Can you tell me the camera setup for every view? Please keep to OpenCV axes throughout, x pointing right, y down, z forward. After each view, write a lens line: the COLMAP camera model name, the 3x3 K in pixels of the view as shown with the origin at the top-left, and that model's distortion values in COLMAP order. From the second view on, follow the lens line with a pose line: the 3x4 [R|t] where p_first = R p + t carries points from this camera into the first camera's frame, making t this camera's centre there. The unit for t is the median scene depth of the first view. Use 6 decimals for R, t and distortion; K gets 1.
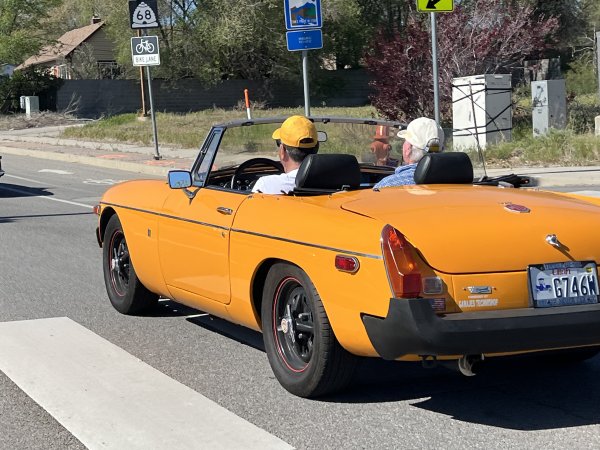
lens RADIAL K [[1202.8, 0, 300.0], [0, 1202.8, 225.0], [0, 0, 1]] dist [0.050170, 0.109598]
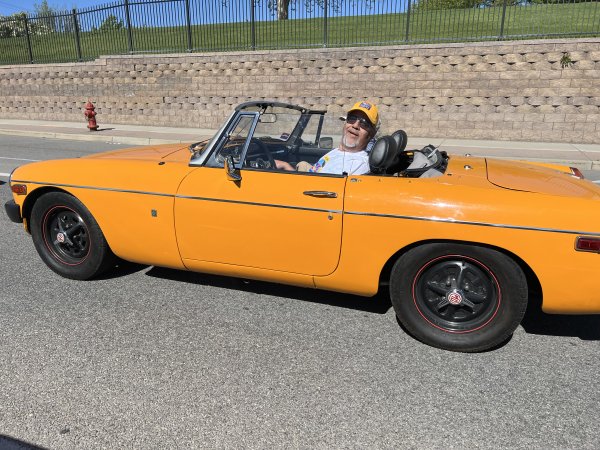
lens RADIAL K [[452.8, 0, 300.0], [0, 452.8, 225.0], [0, 0, 1]] dist [0.006832, -0.003247]
pose [[0.737233, -0.158975, 0.656670, -0.353636], [0.048167, 0.981818, 0.183615, -0.061441], [-0.673920, -0.103737, 0.731485, 0.725361]]
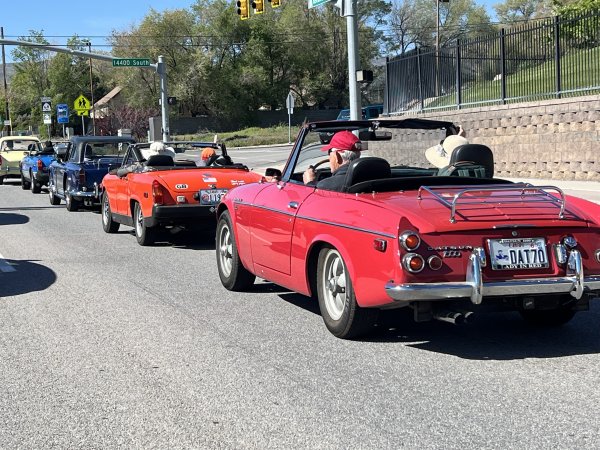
lens RADIAL K [[1202.8, 0, 300.0], [0, 1202.8, 225.0], [0, 0, 1]] dist [0.050170, 0.109598]
pose [[0.989224, -0.003372, -0.146374, 0.140358], [0.002186, 0.999963, -0.008264, 0.021487], [0.146397, 0.007855, 0.989195, -0.279339]]
